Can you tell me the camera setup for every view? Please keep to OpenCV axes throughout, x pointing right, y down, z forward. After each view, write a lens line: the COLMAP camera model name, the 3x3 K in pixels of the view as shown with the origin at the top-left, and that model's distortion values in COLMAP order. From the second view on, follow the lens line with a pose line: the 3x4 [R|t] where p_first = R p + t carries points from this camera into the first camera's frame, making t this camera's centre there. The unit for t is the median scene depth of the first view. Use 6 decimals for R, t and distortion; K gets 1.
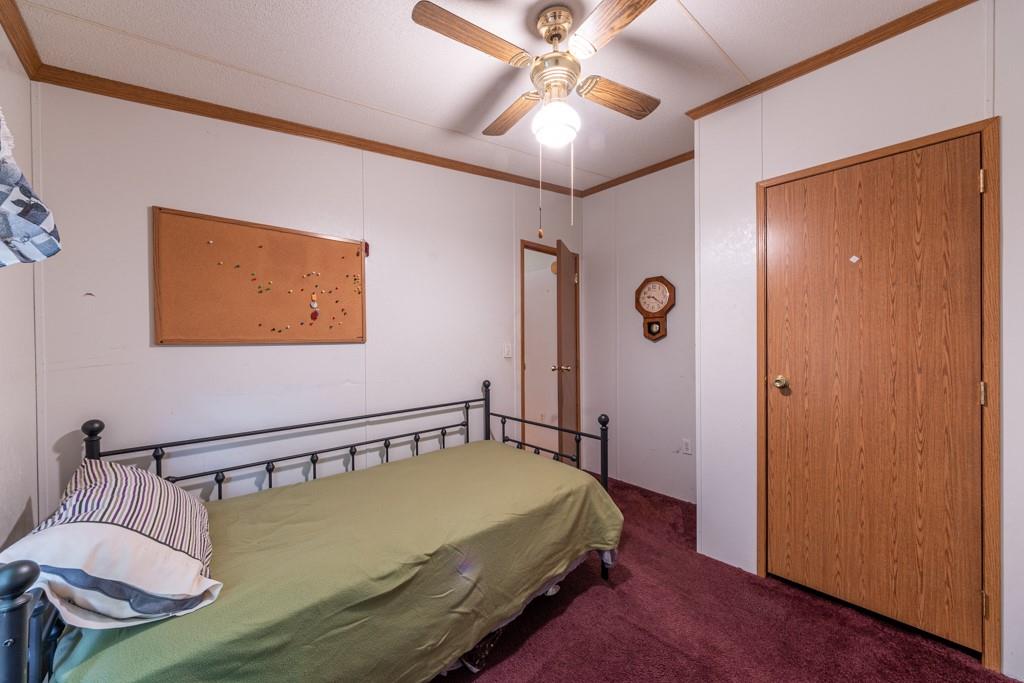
lens RADIAL K [[366.2, 0, 512.5], [0, 366.2, 344.4], [0, 0, 1]] dist [0.001129, -0.000083]
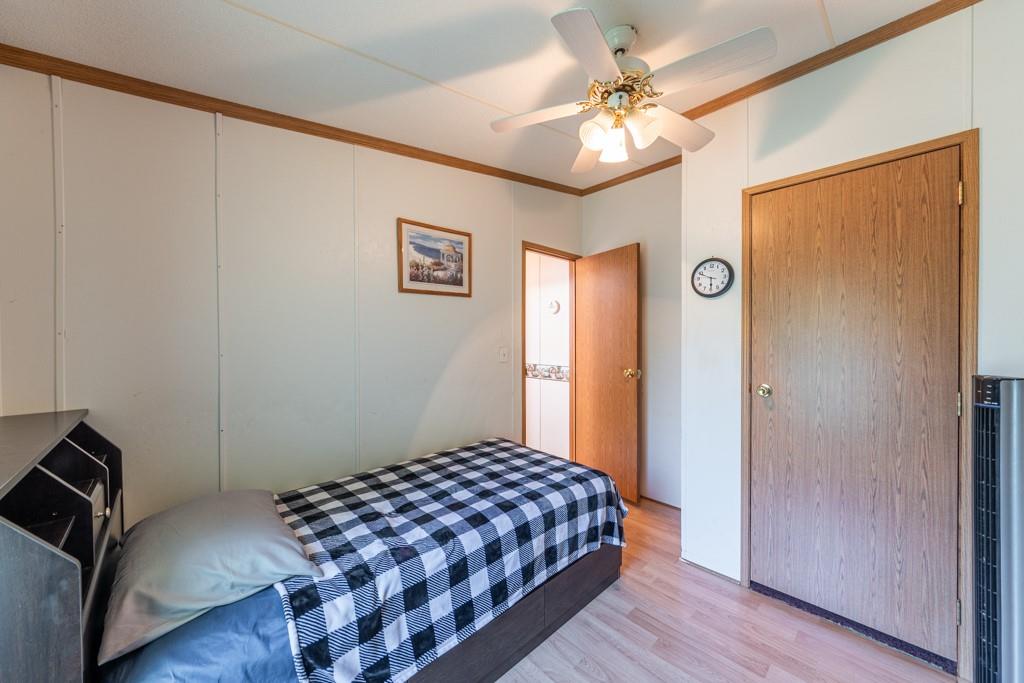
lens RADIAL K [[372.9, 0, 508.2], [0, 372.9, 342.3], [0, 0, 1]] dist [-0.005351, 0.002999]
pose [[0.999616, 0.004295, 0.027382, 0.005566], [-0.004429, 0.999978, 0.004852, -0.323208], [-0.027360, -0.004972, 0.999613, 0.006874]]
